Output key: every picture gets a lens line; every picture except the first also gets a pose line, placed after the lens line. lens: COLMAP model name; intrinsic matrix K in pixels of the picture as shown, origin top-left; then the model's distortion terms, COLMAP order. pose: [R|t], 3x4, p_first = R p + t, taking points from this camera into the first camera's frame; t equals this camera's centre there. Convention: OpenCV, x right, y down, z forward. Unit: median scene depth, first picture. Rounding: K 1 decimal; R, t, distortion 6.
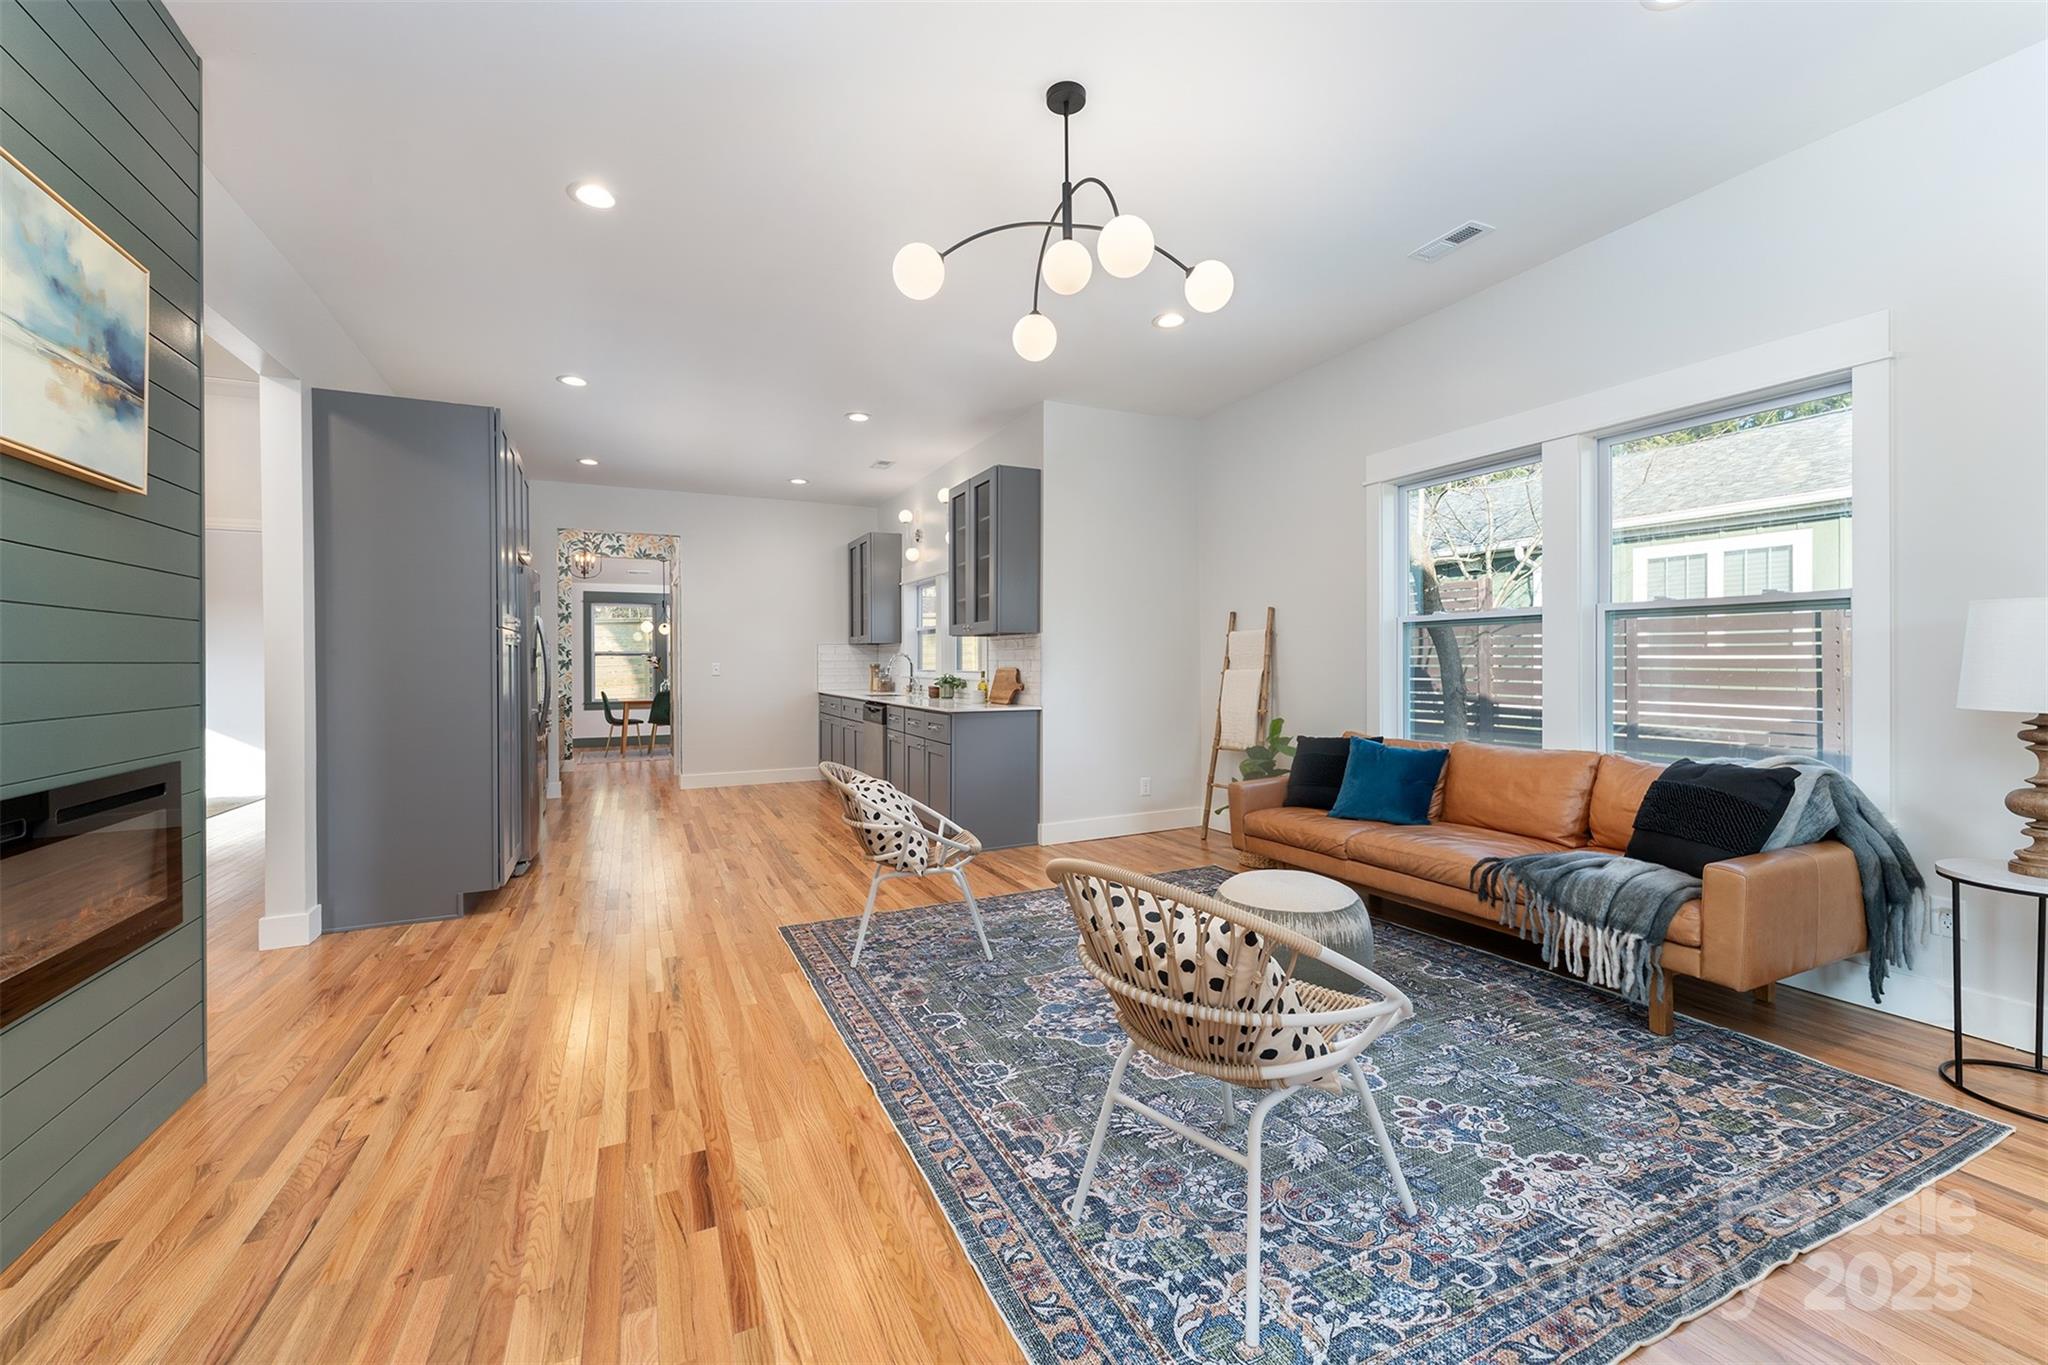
lens RADIAL K [[854.9, 0, 1017.1], [0, 854.9, 663.1], [0, 0, 1]] dist [0.000166, -0.000458]
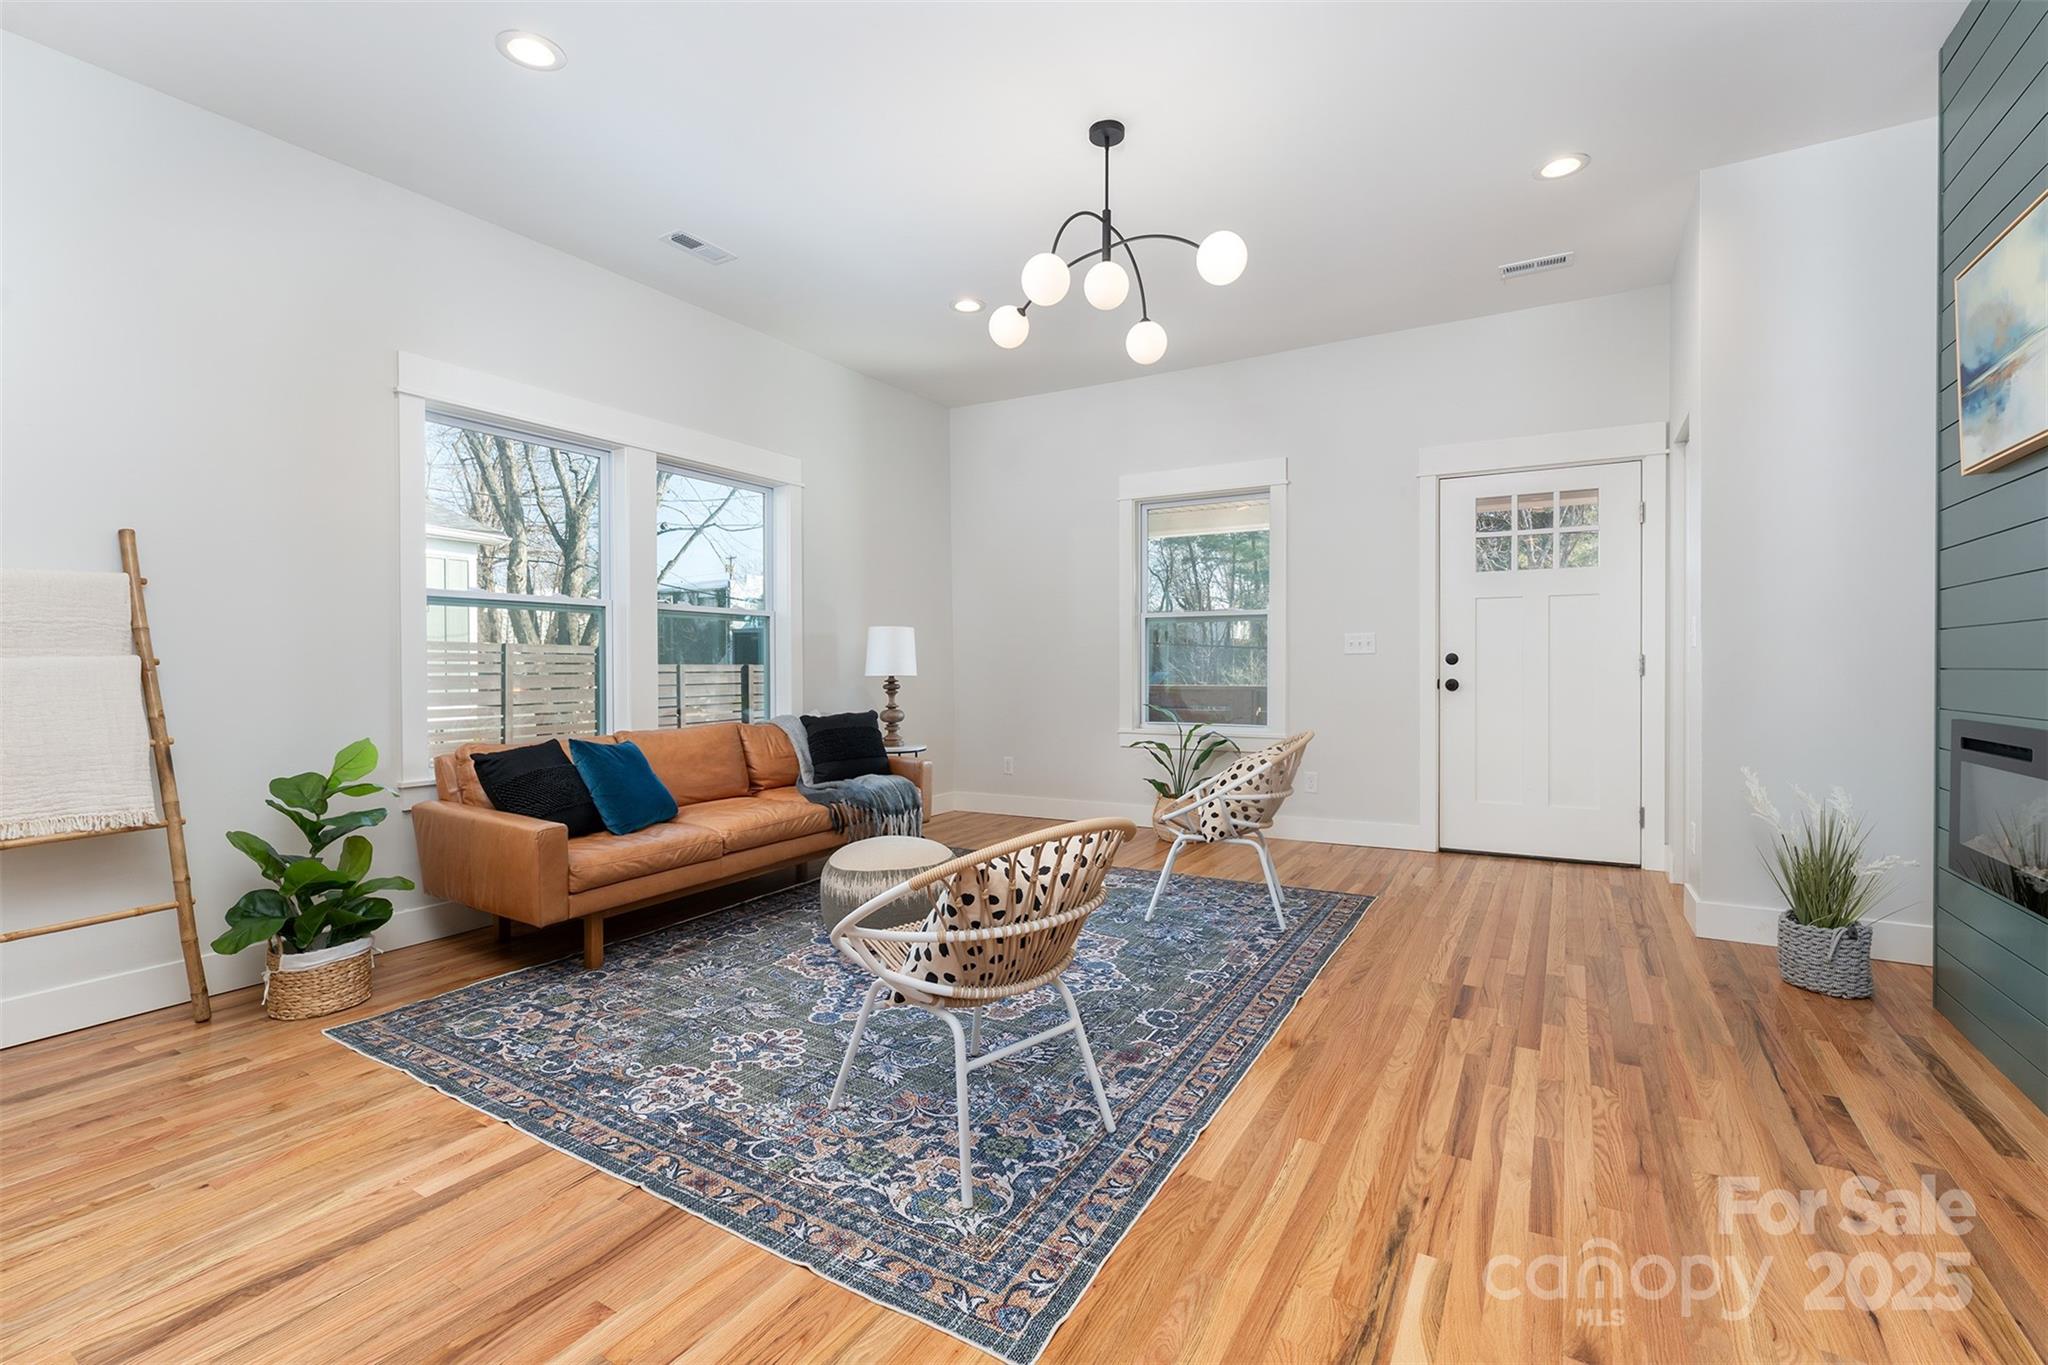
lens RADIAL K [[910.2, 0, 1032.2], [0, 910.2, 677.8], [0, 0, 1]] dist [-0.004035, 0.001214]
pose [[-0.581846, -0.000910, 0.813298, -0.546711], [0.008598, 0.999937, 0.007270, 0.025894], [-0.813253, 0.011223, -0.581801, 1.138453]]
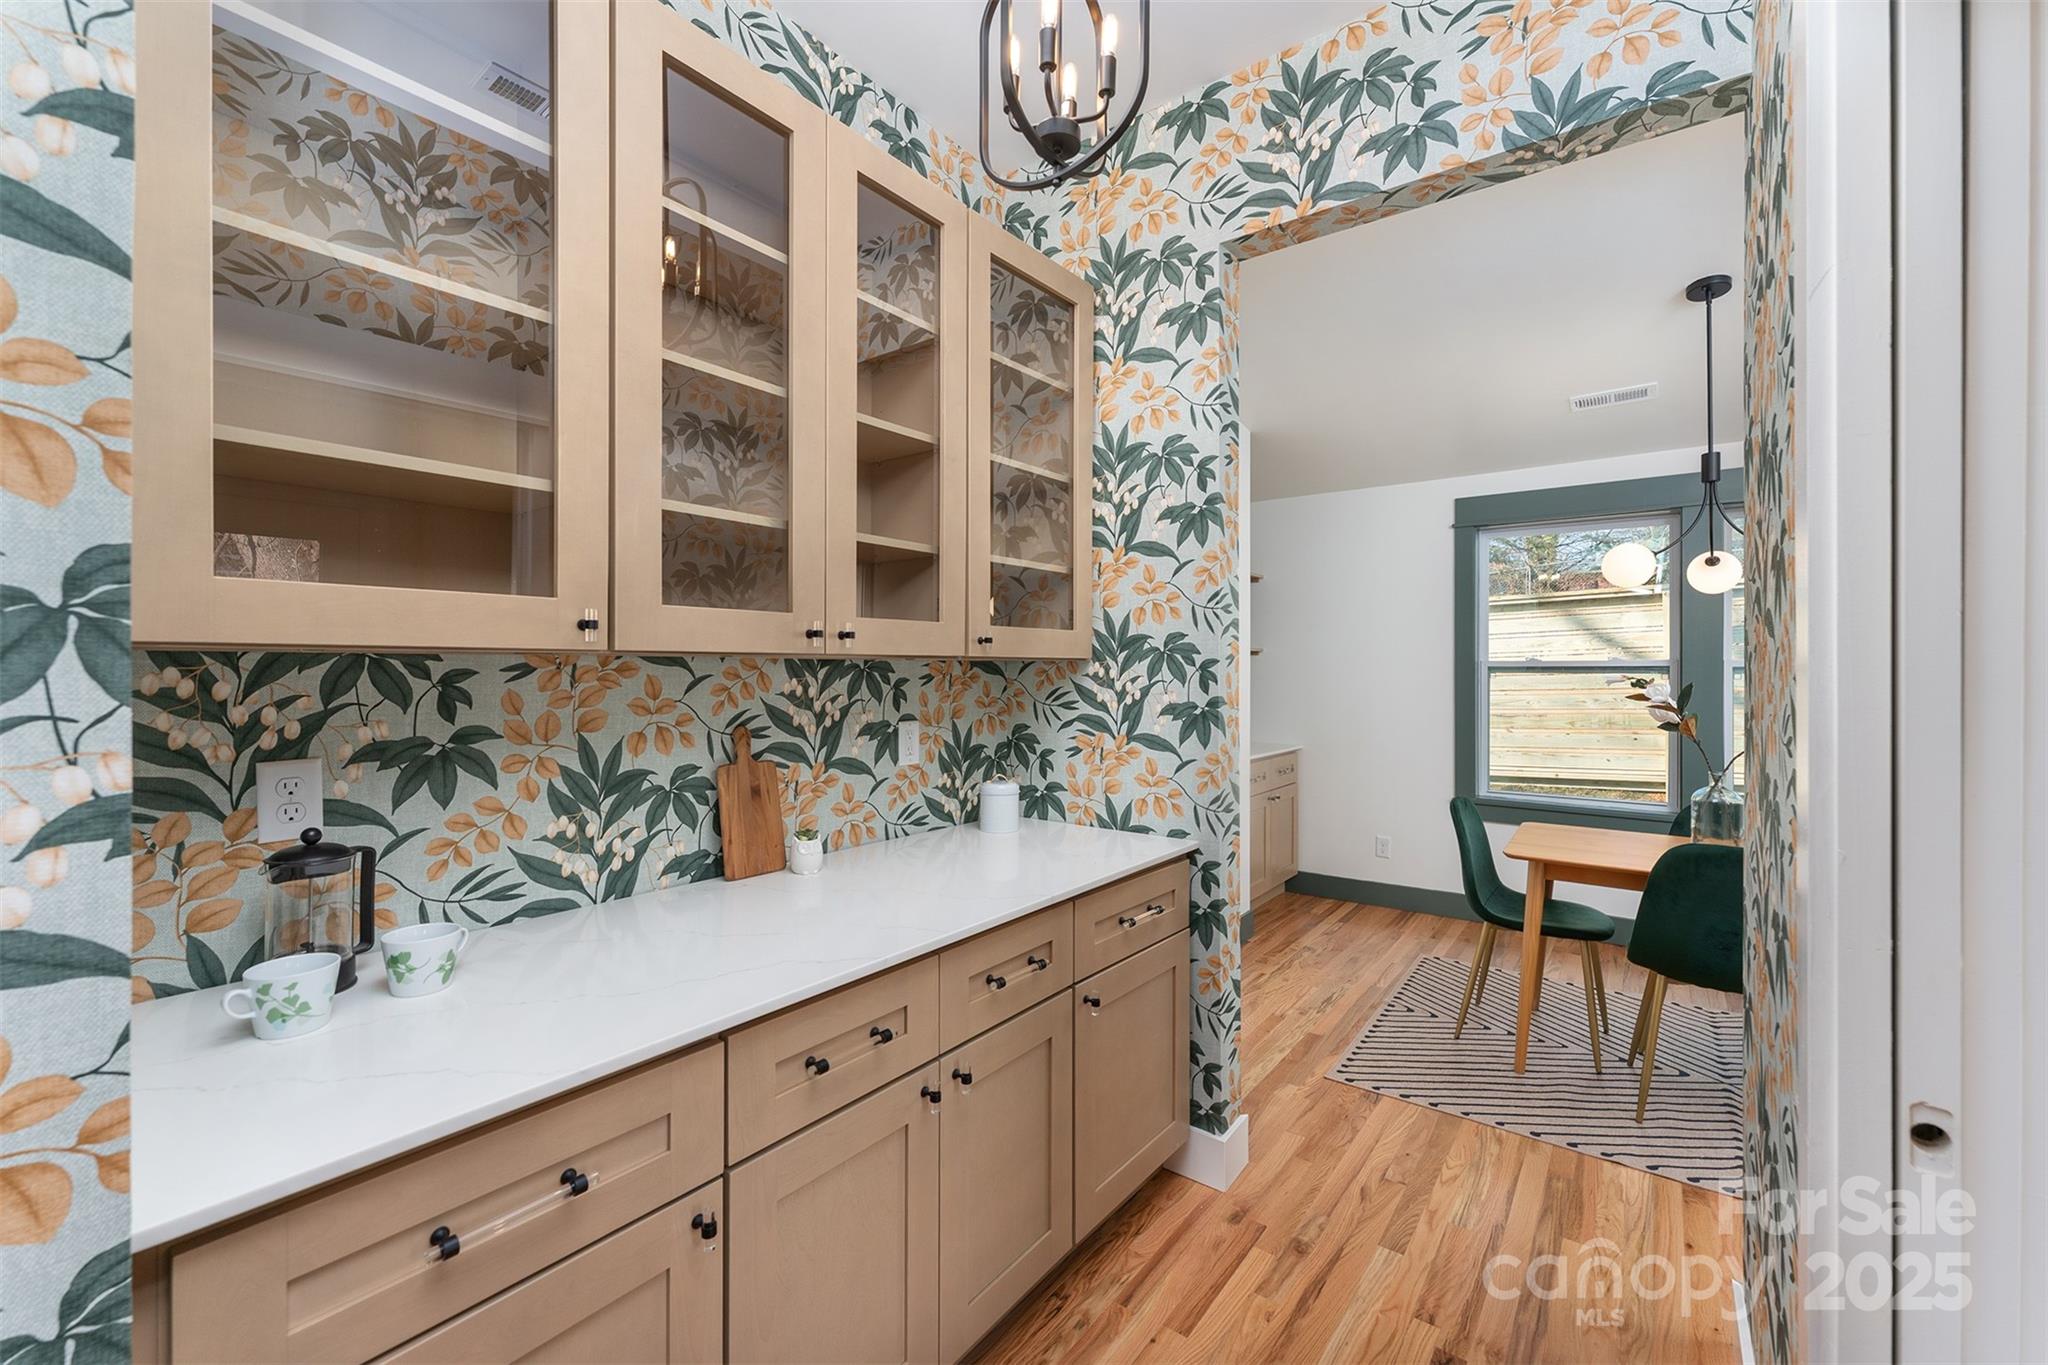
lens RADIAL K [[854.9, 0, 996.6], [0, 854.9, 670.0], [0, 0, 1]] dist [0.000166, -0.000458]
pose [[0.464964, 0.010709, -0.885265, -0.831140], [-0.011226, 0.999918, 0.006199, -0.029935], [0.885259, 0.007056, 0.465046, 2.011113]]
